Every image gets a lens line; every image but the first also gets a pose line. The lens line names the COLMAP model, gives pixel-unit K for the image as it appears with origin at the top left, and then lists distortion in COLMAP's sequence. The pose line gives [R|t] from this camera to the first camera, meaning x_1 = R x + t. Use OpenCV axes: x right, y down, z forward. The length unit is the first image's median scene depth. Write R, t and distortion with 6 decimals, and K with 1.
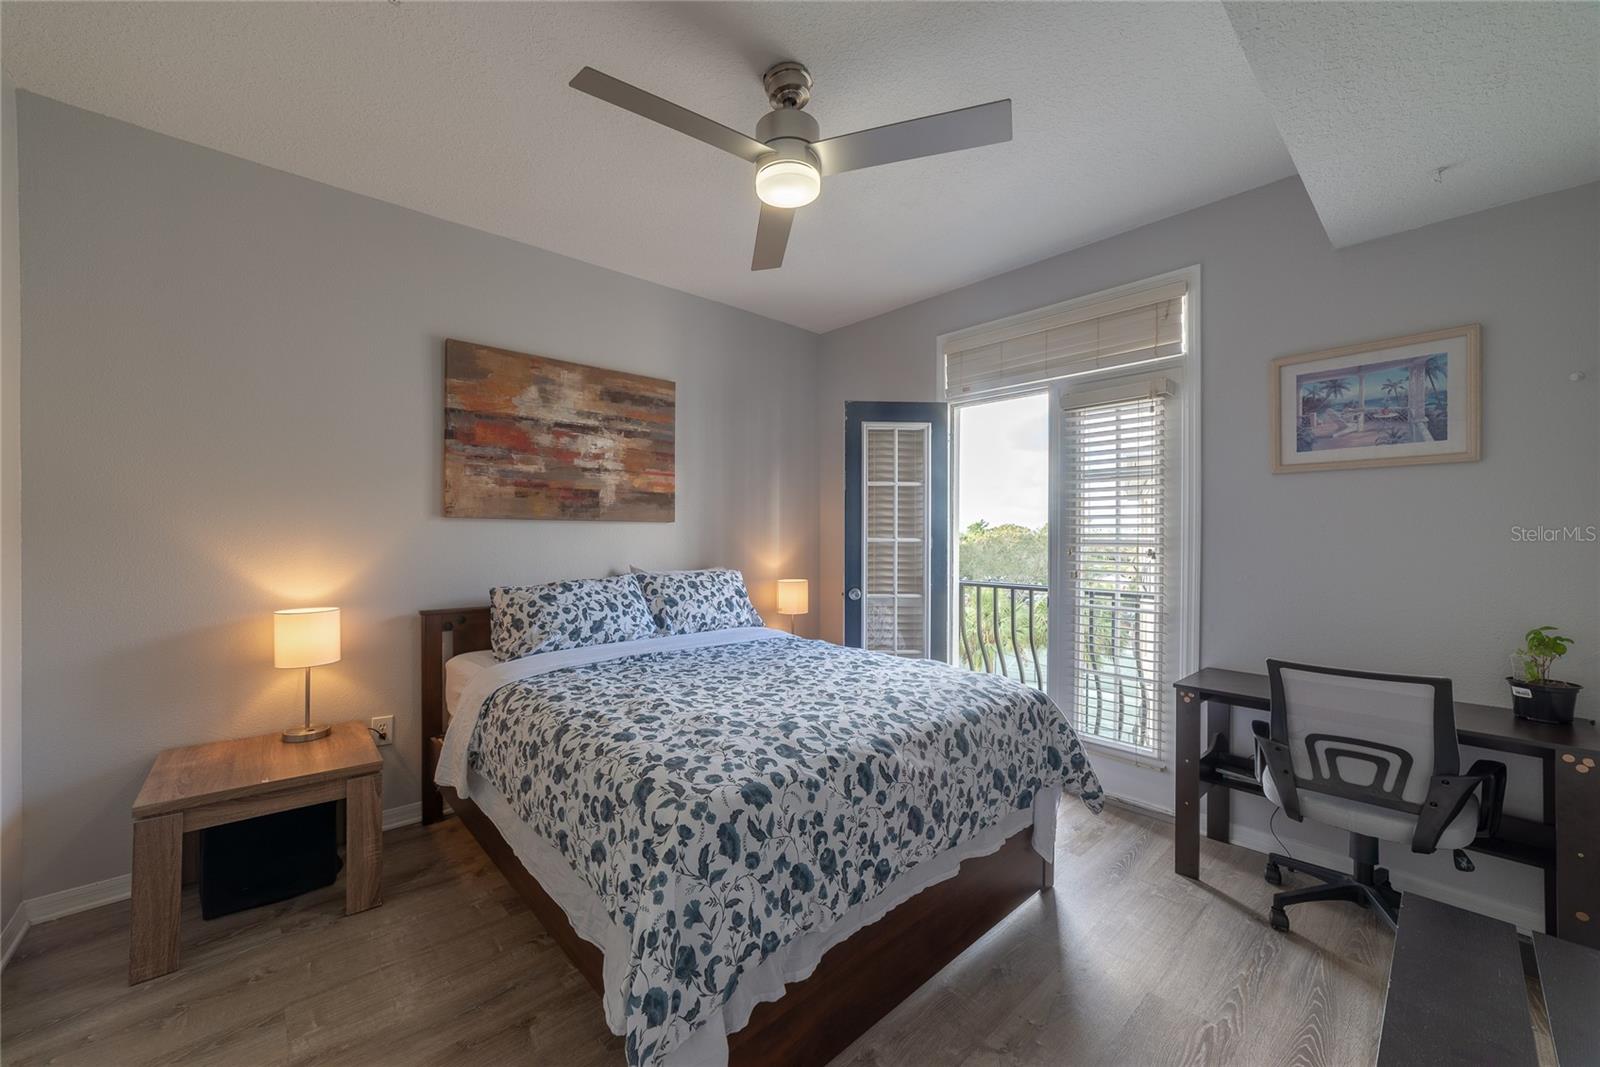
lens RADIAL K [[615.8, 0, 790.5], [0, 615.8, 537.5], [0, 0, 1]] dist [-0.022622, 0.008464]
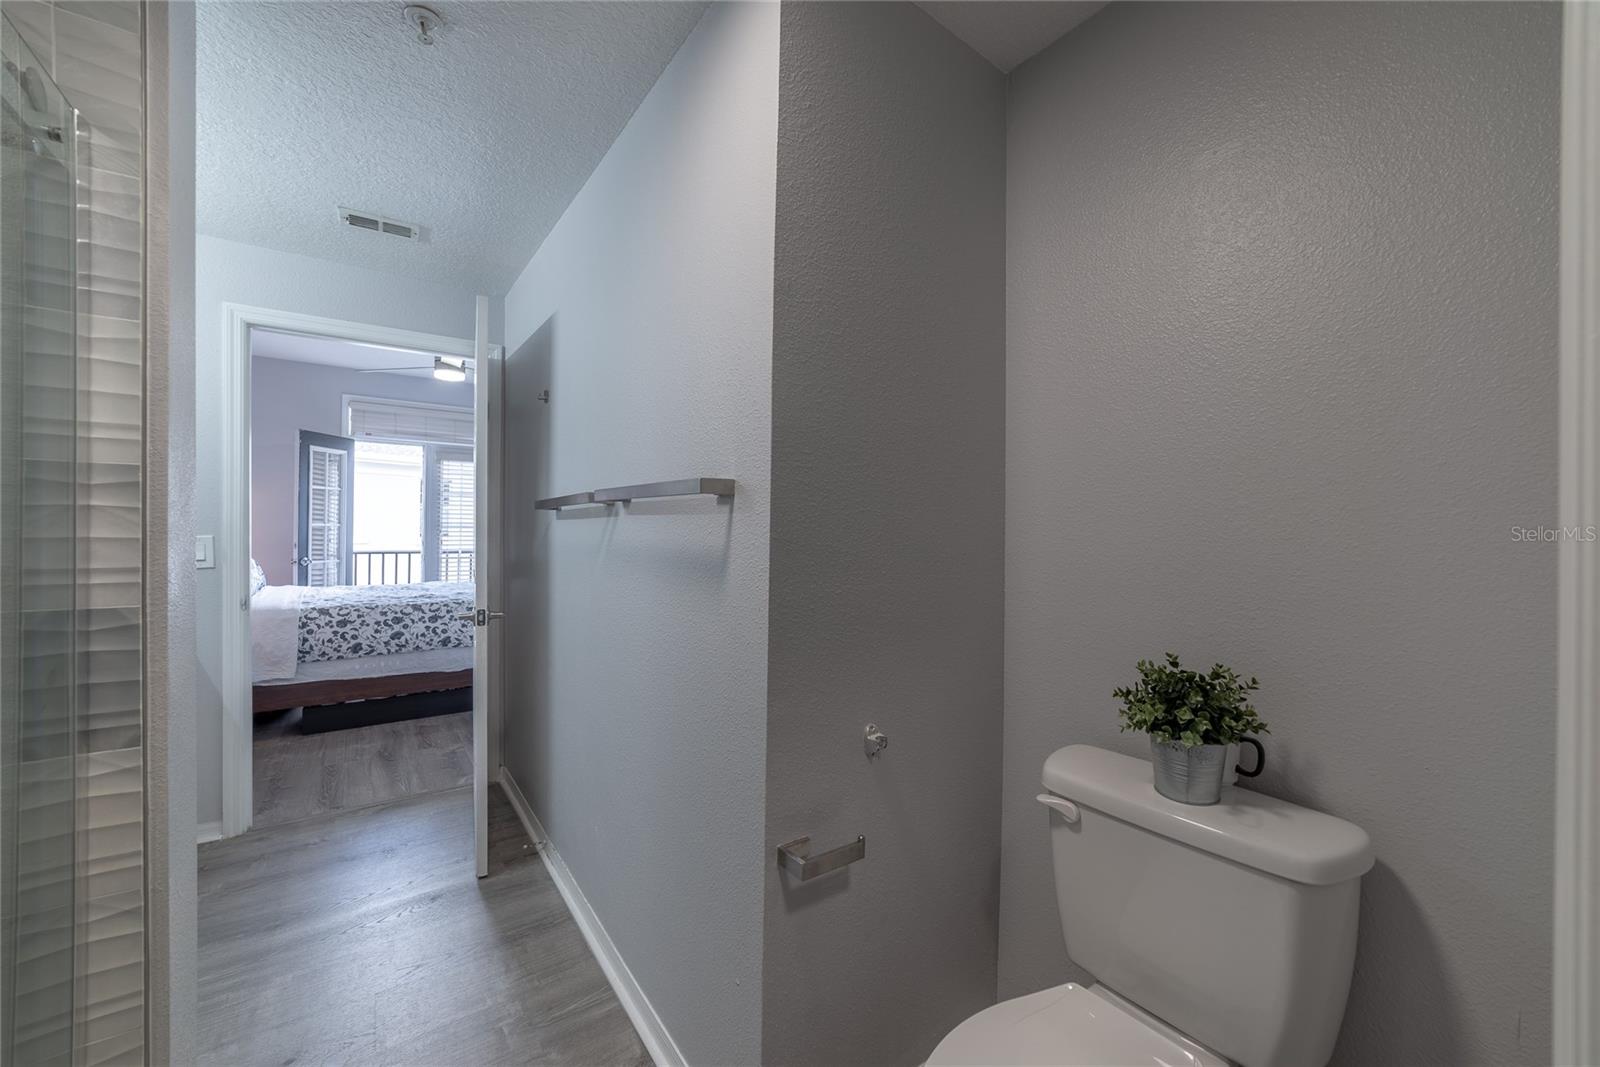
lens RADIAL K [[615.8, 0, 791.9], [0, 615.8, 529.6], [0, 0, 1]] dist [-0.022622, 0.008464]
pose [[0.114480, -0.001775, 0.993424, -1.387209], [-0.007031, 0.999972, 0.002597, 0.004470], [-0.993401, -0.007282, 0.114464, -0.369932]]
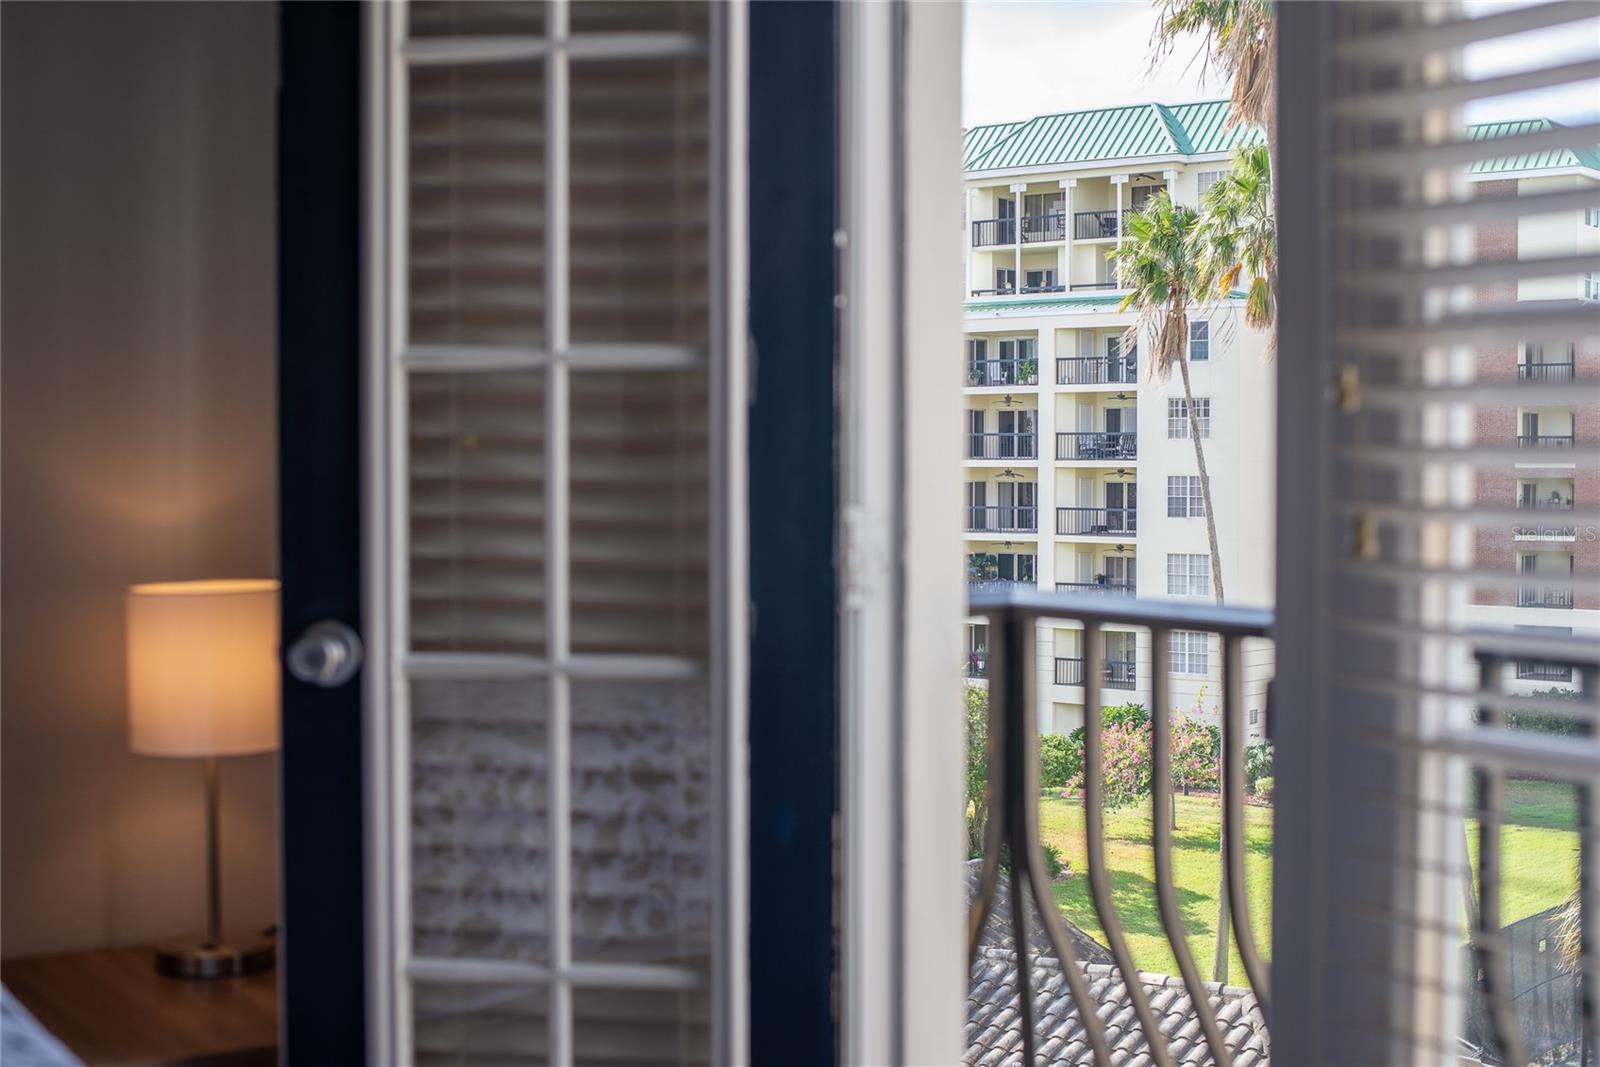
lens RADIAL K [[2327.0, 0, 792.8], [0, 2327.0, 526.3], [0, 0, 1]] dist [-0.098280, 0.000000]
pose [[0.980793, 0.003376, -0.195022, 0.431934], [0.000035, 0.999847, 0.017483, 0.047943], [0.195051, -0.017154, 0.980643, 0.398531]]
